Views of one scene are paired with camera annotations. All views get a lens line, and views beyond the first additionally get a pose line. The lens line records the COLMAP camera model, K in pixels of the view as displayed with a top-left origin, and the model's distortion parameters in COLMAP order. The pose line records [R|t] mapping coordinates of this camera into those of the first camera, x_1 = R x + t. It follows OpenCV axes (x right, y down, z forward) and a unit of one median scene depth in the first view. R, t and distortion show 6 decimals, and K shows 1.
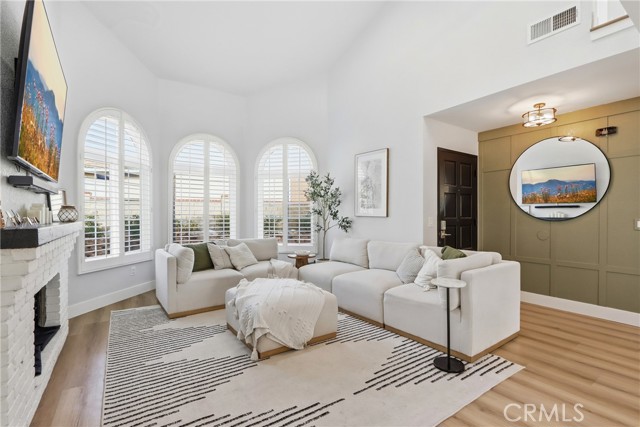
lens RADIAL K [[296.0, 0, 320.0], [0, 296.0, 213.5], [0, 0, 1]] dist [-0.013485, 0.000311]
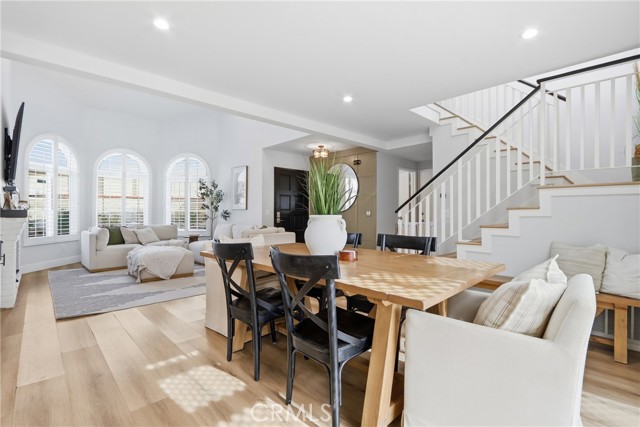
lens RADIAL K [[292.7, 0, 322.6], [0, 292.7, 210.9], [0, 0, 1]] dist [-0.025219, -0.000477]
pose [[0.983347, 0.003562, 0.181703, 0.363752], [-0.002838, 0.999987, -0.004246, 0.025353], [-0.181715, 0.003660, 0.983344, -0.627775]]
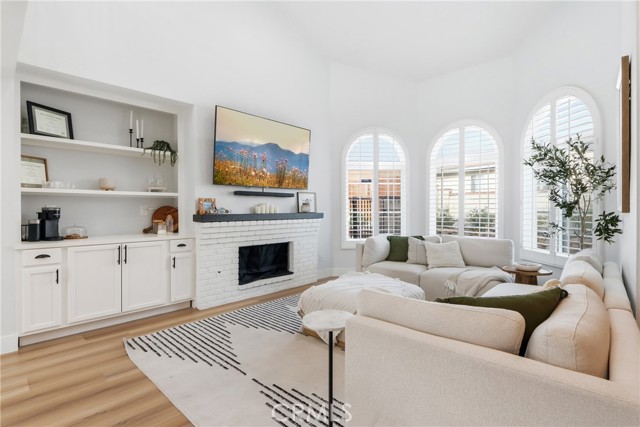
lens RADIAL K [[305.6, 0, 320.0], [0, 305.6, 213.5], [0, 0, 1]] dist [-0.024527, -0.000358]
pose [[0.225795, 0.010909, -0.974114, 0.607659], [0.007955, 0.999883, 0.013041, 0.005789], [0.974142, -0.010694, 0.225682, 0.498153]]
